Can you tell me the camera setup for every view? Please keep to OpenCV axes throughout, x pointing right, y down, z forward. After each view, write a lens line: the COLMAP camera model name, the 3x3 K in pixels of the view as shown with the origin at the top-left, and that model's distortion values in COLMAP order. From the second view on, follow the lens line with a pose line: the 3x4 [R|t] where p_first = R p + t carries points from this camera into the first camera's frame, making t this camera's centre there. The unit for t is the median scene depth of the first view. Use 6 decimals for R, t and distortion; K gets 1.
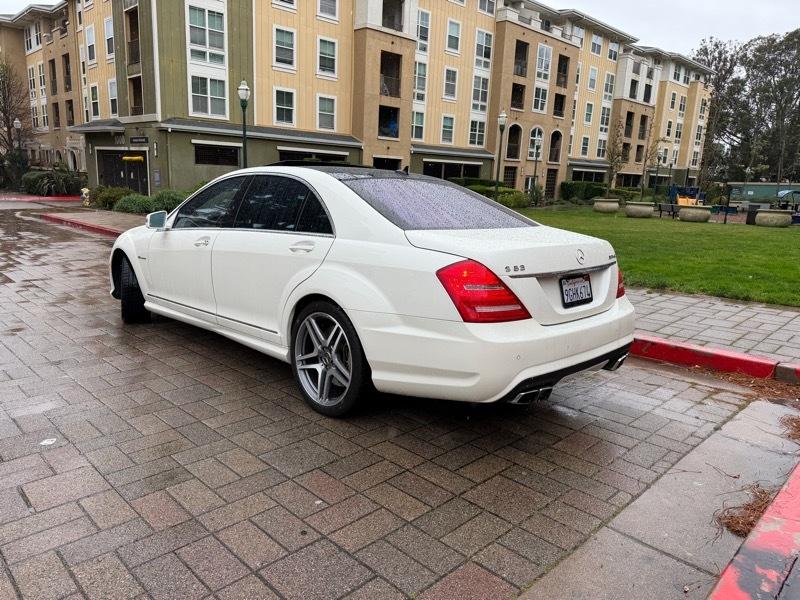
lens RADIAL K [[558.4, 0, 398.1], [0, 558.4, 296.1], [0, 0, 1]] dist [0.052679, -0.070707]
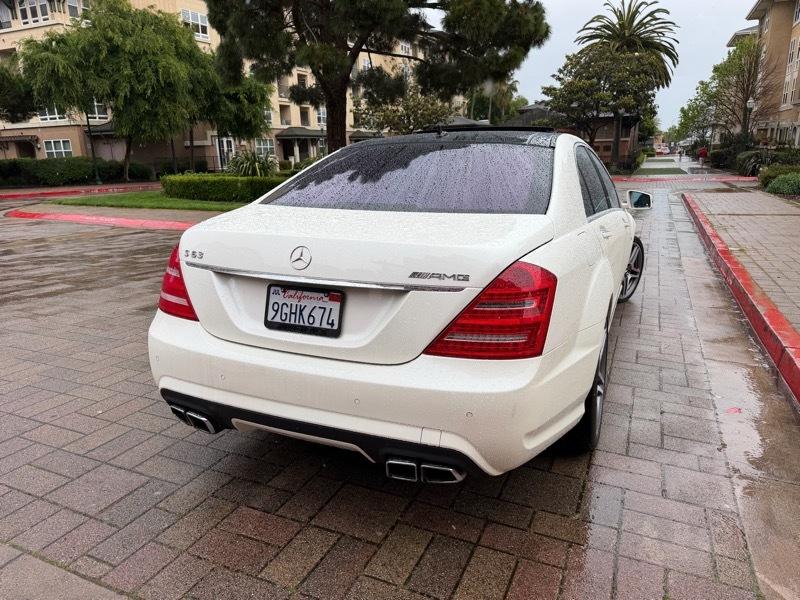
lens RADIAL K [[563.8, 0, 399.8], [0, 563.8, 293.0], [0, 0, 1]] dist [0.021840, -0.024143]
pose [[0.364961, 0.180747, -0.913309, 0.074190], [-0.155310, 0.979048, 0.131695, -0.010321], [0.917977, 0.093782, 0.385386, 0.066756]]
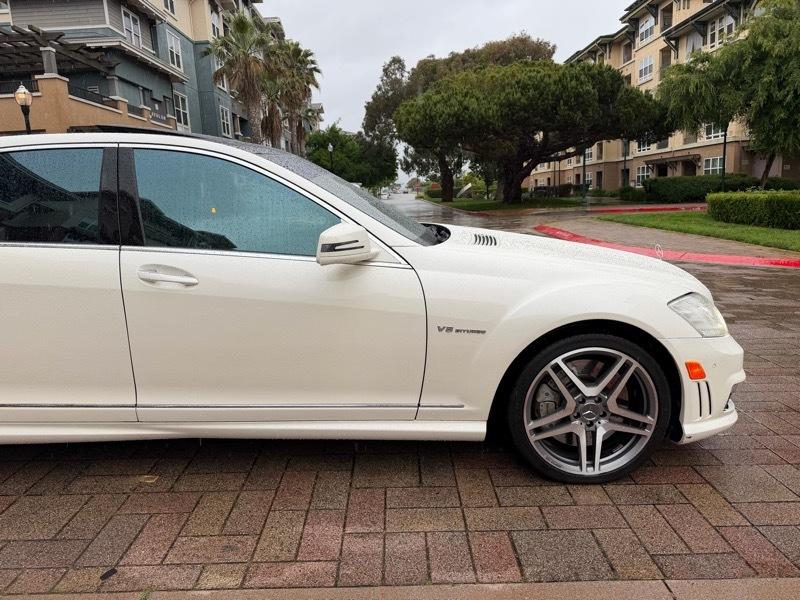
lens RADIAL K [[560.4, 0, 400.4], [0, 560.4, 295.4], [0, 0, 1]] dist [0.037137, -0.045466]
pose [[-0.692734, 0.119204, -0.711274, 0.019734], [-0.132444, 0.948444, 0.287944, -0.032699], [0.708928, 0.293673, -0.641232, 0.193252]]
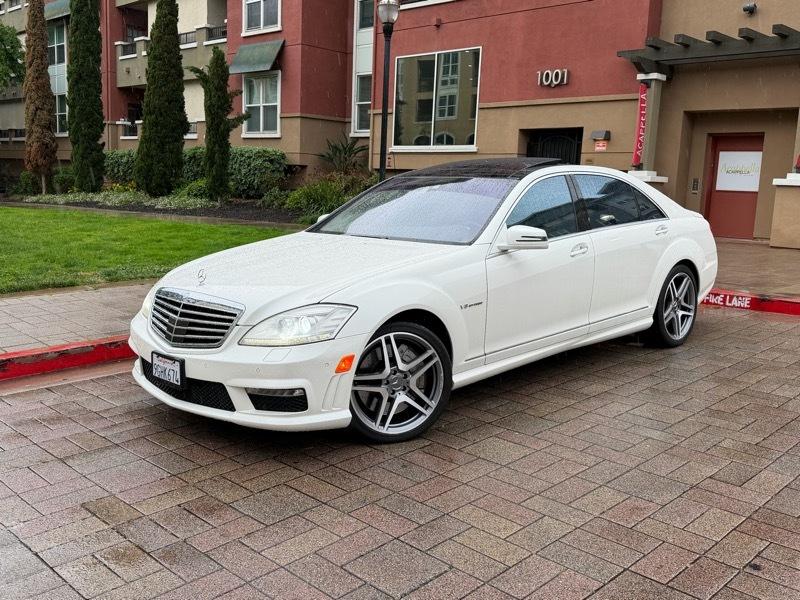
lens RADIAL K [[762.3, 0, 393.6], [0, 762.3, 300.8], [0, 0, 1]] dist [0.167256, -0.313035]
pose [[-0.010926, -0.191918, 0.981350, -0.169398], [0.170961, 0.966600, 0.190937, -0.032845], [-0.985217, 0.169859, 0.022250, 0.138038]]
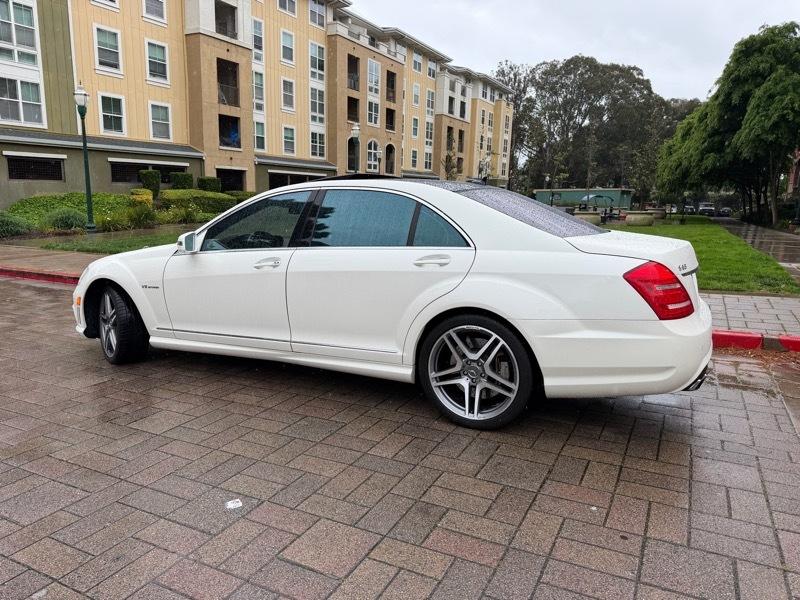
lens RADIAL K [[558.0, 0, 396.1], [0, 558.0, 302.1], [0, 0, 1]] dist [0.038123, -0.044047]
pose [[0.952322, -0.078451, 0.294835, -0.045393], [0.080982, 0.996709, 0.003633, -0.002215], [-0.294149, 0.020417, 0.955541, 0.007848]]
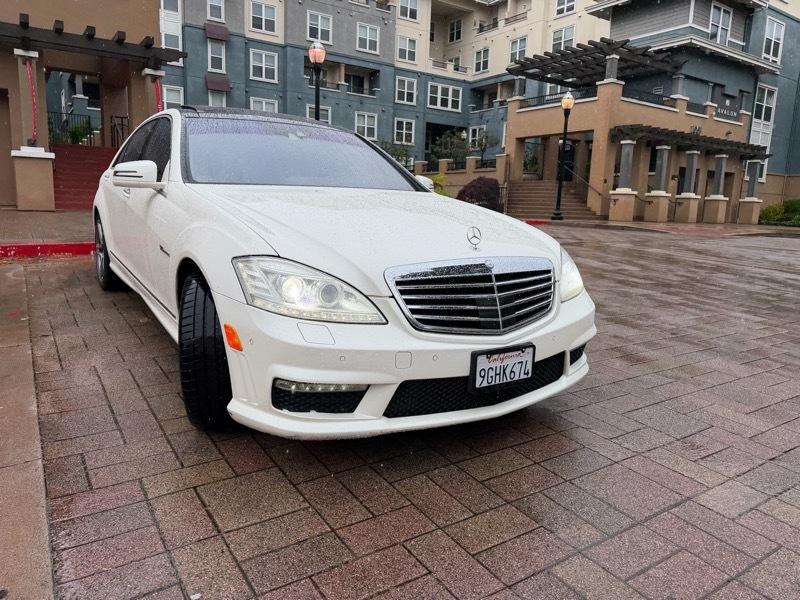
lens RADIAL K [[562.7, 0, 397.9], [0, 562.7, 295.7], [0, 0, 1]] dist [0.030532, -0.035196]
pose [[-0.979950, -0.105605, 0.168954, -0.065655], [-0.035976, 0.927826, 0.371274, -0.035696], [-0.195968, 0.357752, -0.913022, 0.222653]]
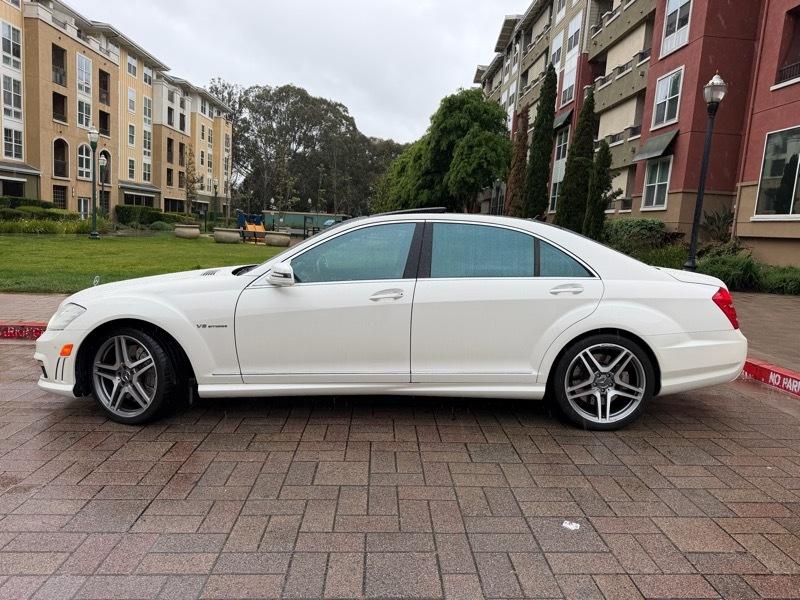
lens RADIAL K [[560.4, 0, 400.4], [0, 560.4, 295.4], [0, 0, 1]] dist [0.037137, -0.045466]
pose [[0.675940, -0.087705, 0.731719, -0.106350], [0.117823, 0.992982, 0.010179, -0.011078], [-0.727477, 0.079333, 0.681531, 0.040914]]
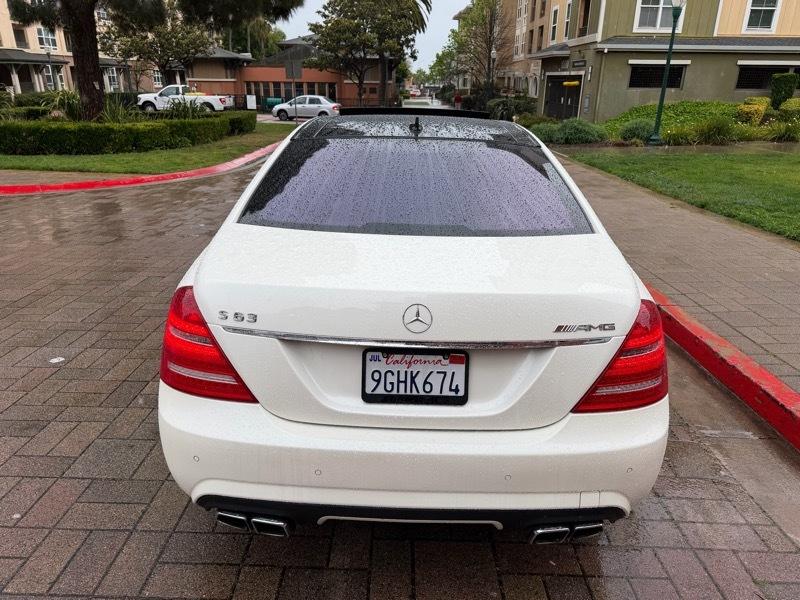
lens RADIAL K [[566.5, 0, 398.8], [0, 566.5, 291.6], [0, 0, 1]] dist [0.036794, -0.039218]
pose [[0.702888, 0.214089, -0.678318, 0.051751], [-0.132154, 0.976332, 0.171206, -0.014226], [0.698916, -0.030696, 0.714544, 0.047248]]
